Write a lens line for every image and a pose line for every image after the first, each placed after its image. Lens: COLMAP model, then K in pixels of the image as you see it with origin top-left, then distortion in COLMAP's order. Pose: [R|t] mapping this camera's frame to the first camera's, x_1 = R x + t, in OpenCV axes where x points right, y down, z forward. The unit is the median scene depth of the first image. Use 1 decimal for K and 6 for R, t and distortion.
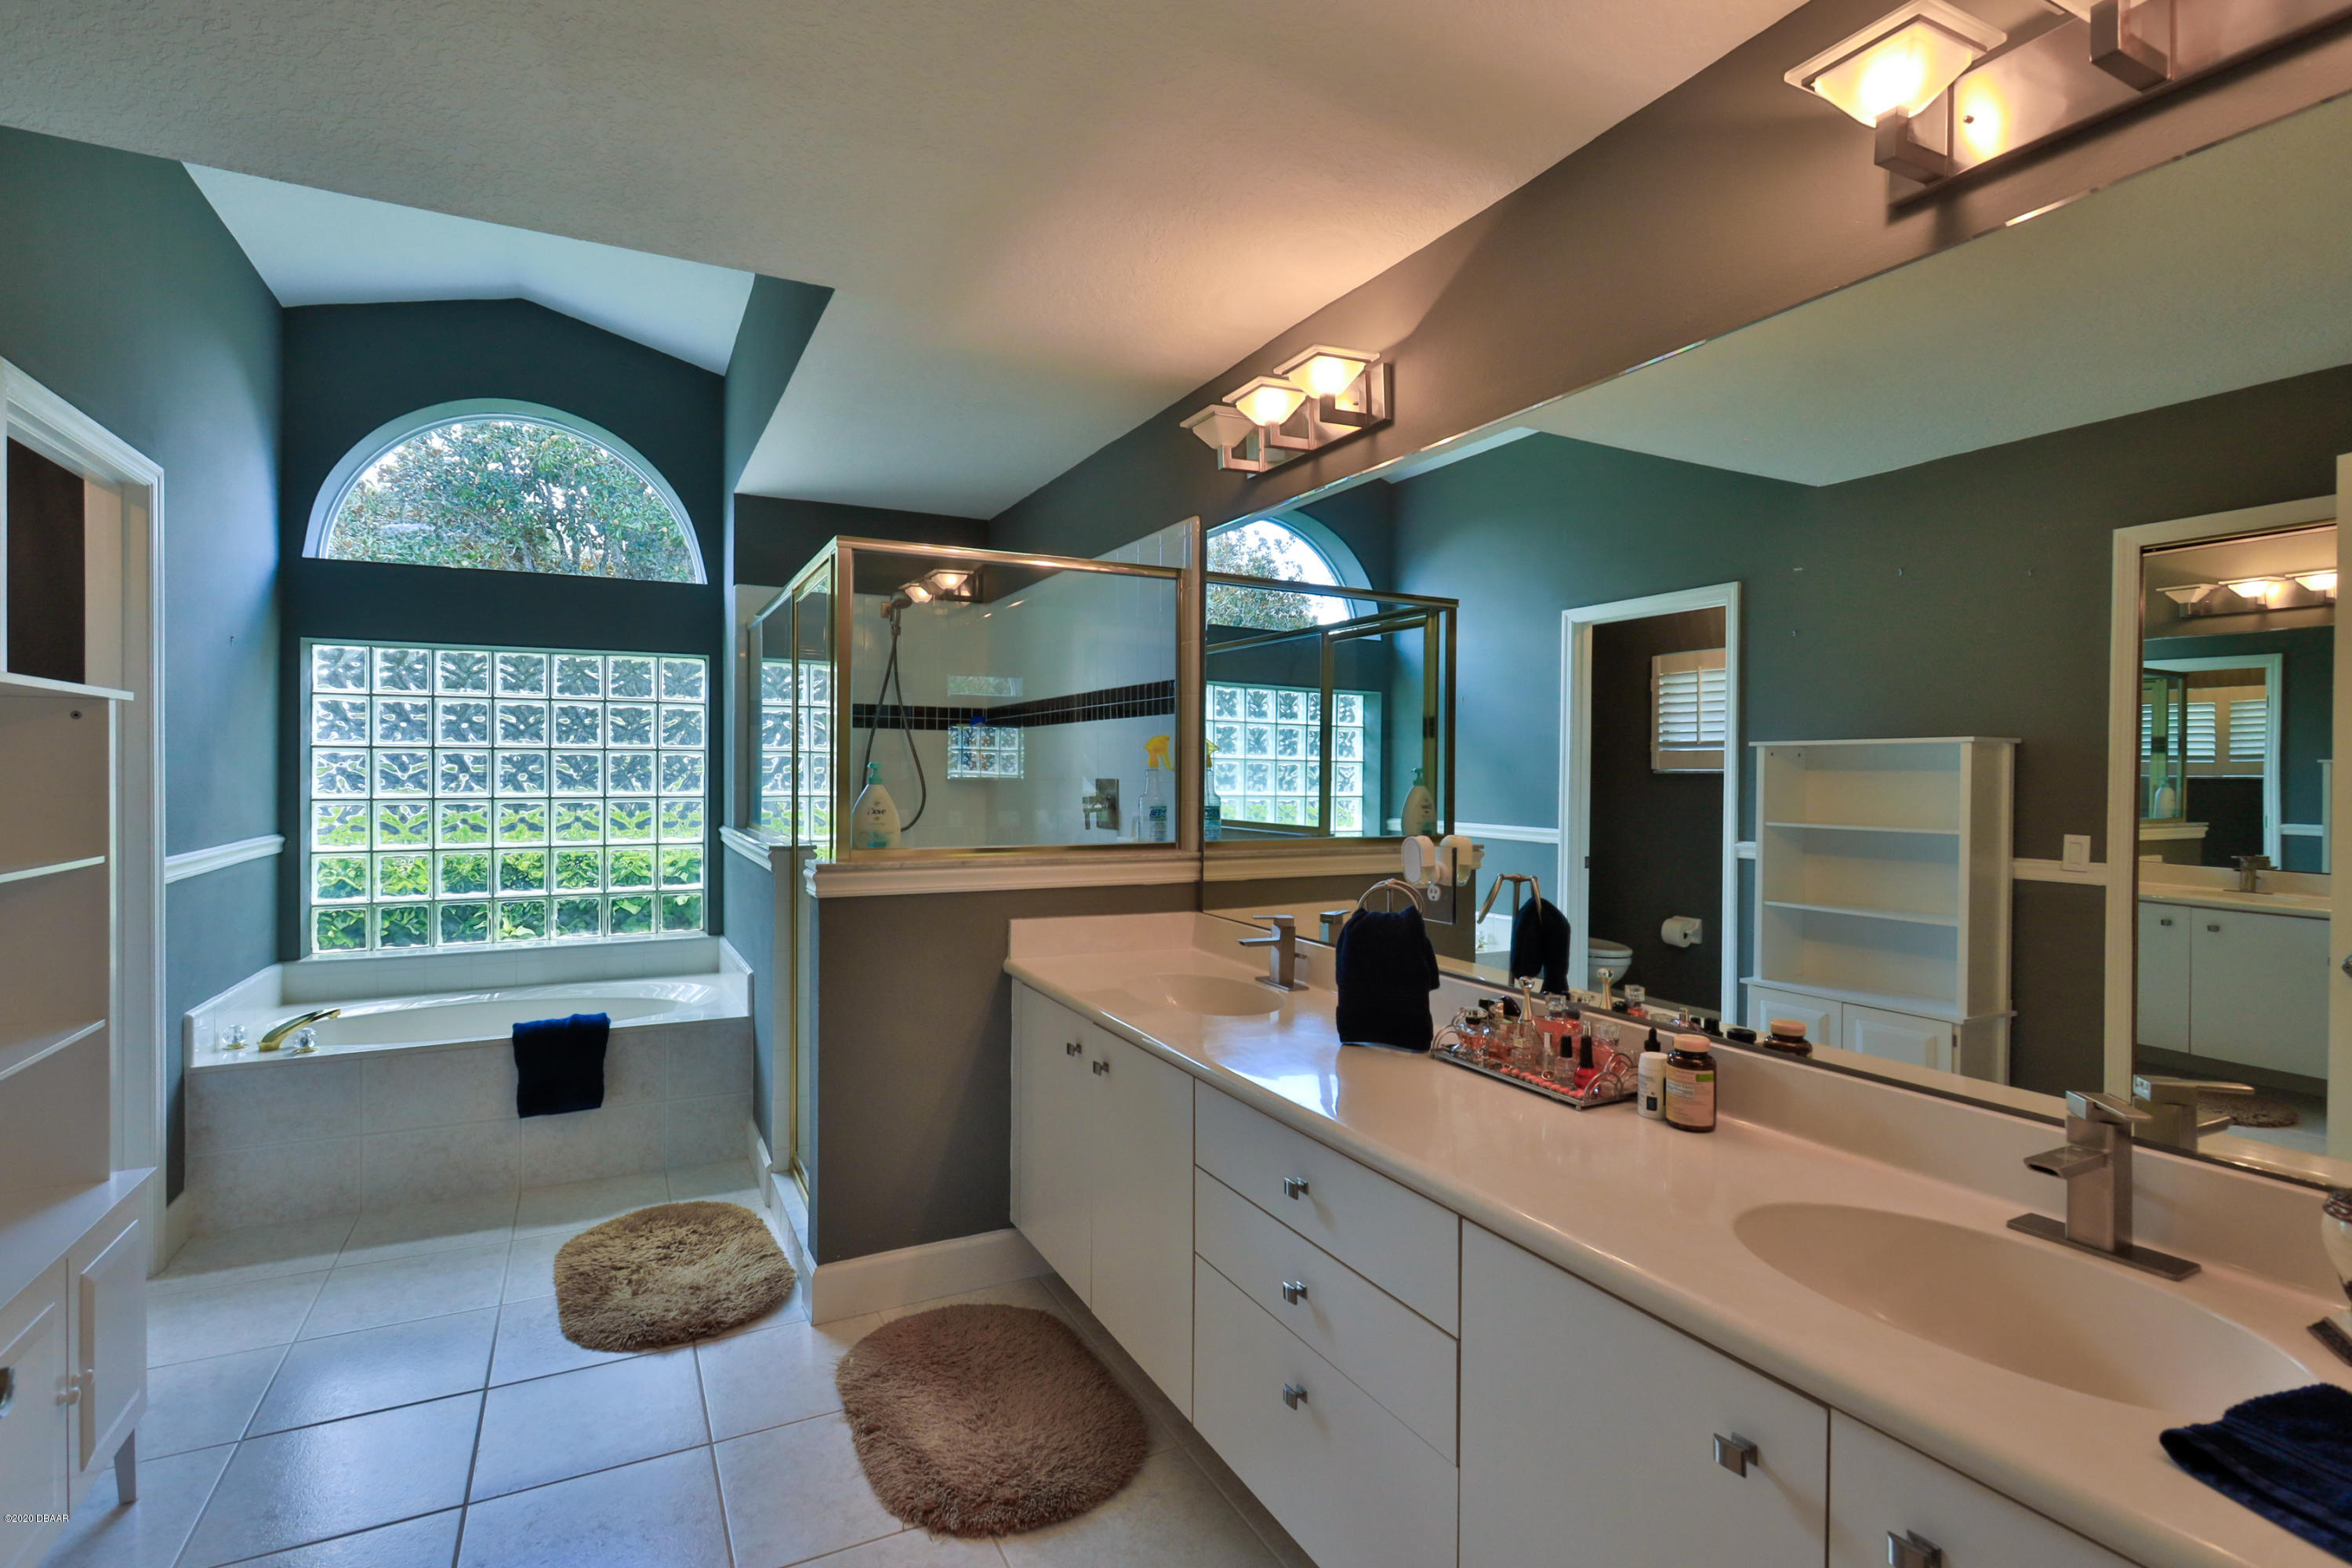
lens RADIAL K [[1099.1, 0, 1176.2], [0, 1099.1, 783.1], [0, 0, 1]] dist [-0.004738, 0.001647]
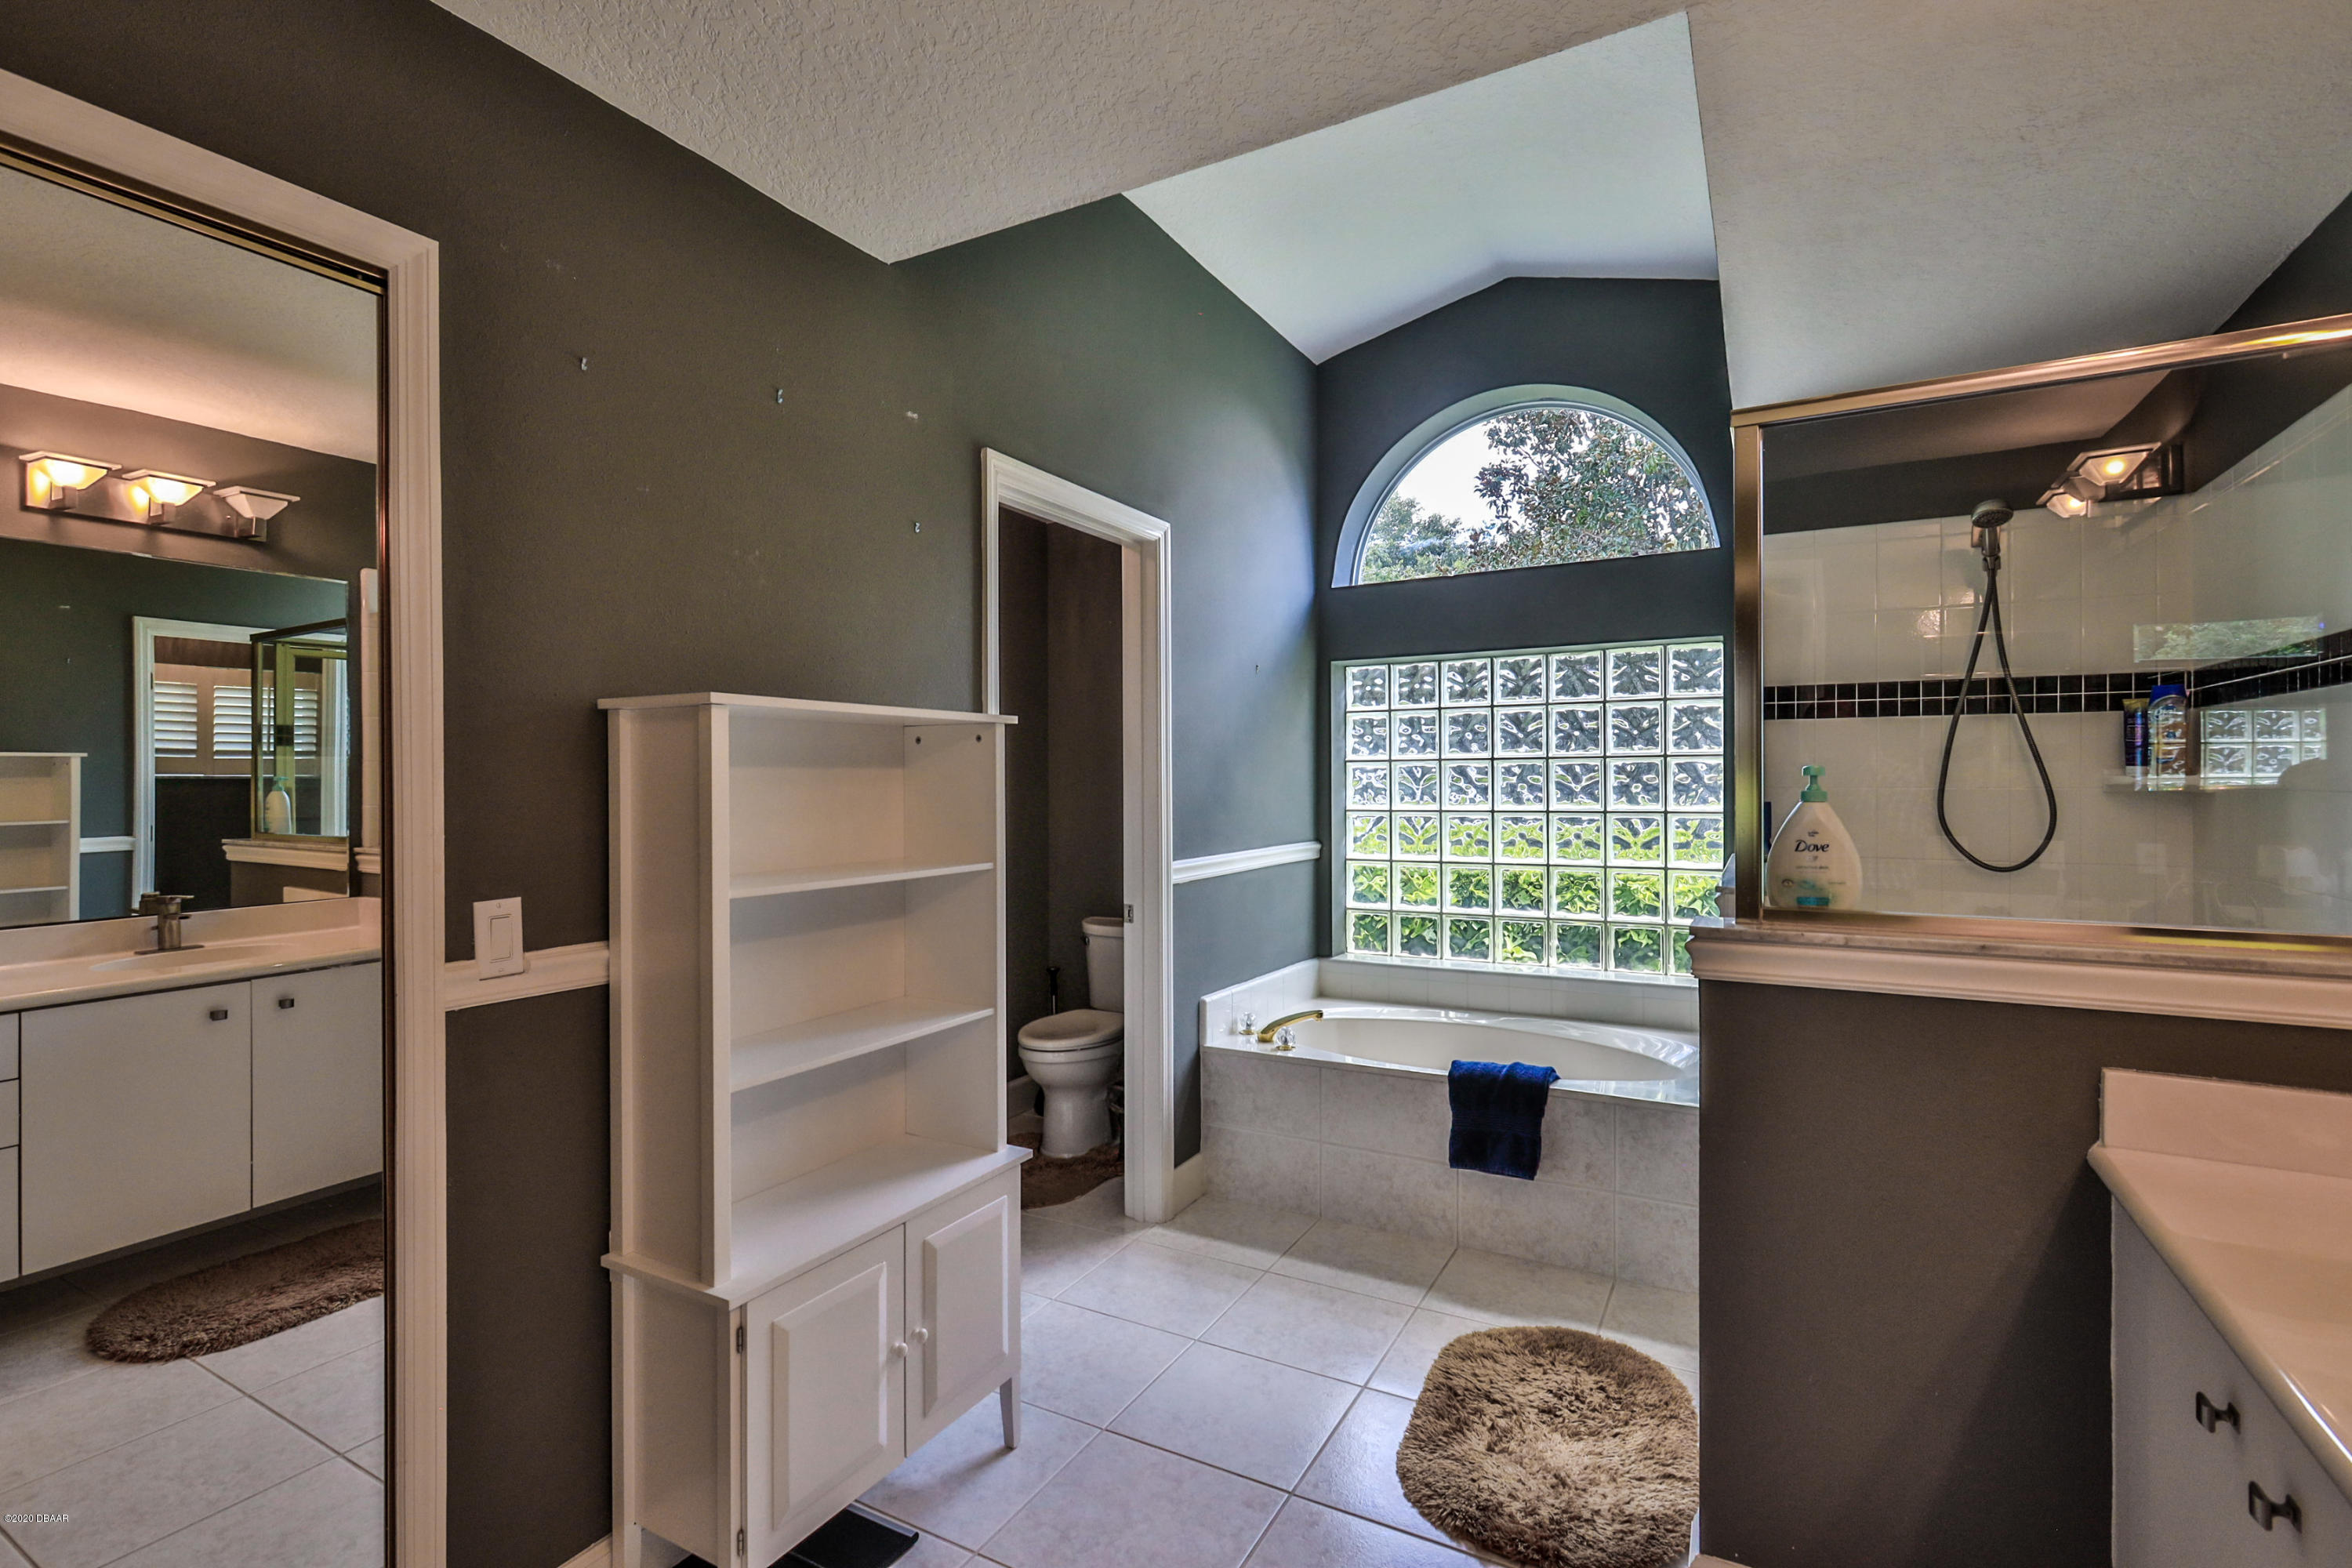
lens RADIAL K [[1099.1, 0, 1162.7], [0, 1099.1, 783.8], [0, 0, 1]] dist [-0.004738, 0.001647]
pose [[0.535709, -0.006560, -0.844377, 0.032488], [0.000639, 0.999973, -0.007363, -0.003183], [0.844403, 0.003405, 0.535698, 0.261300]]
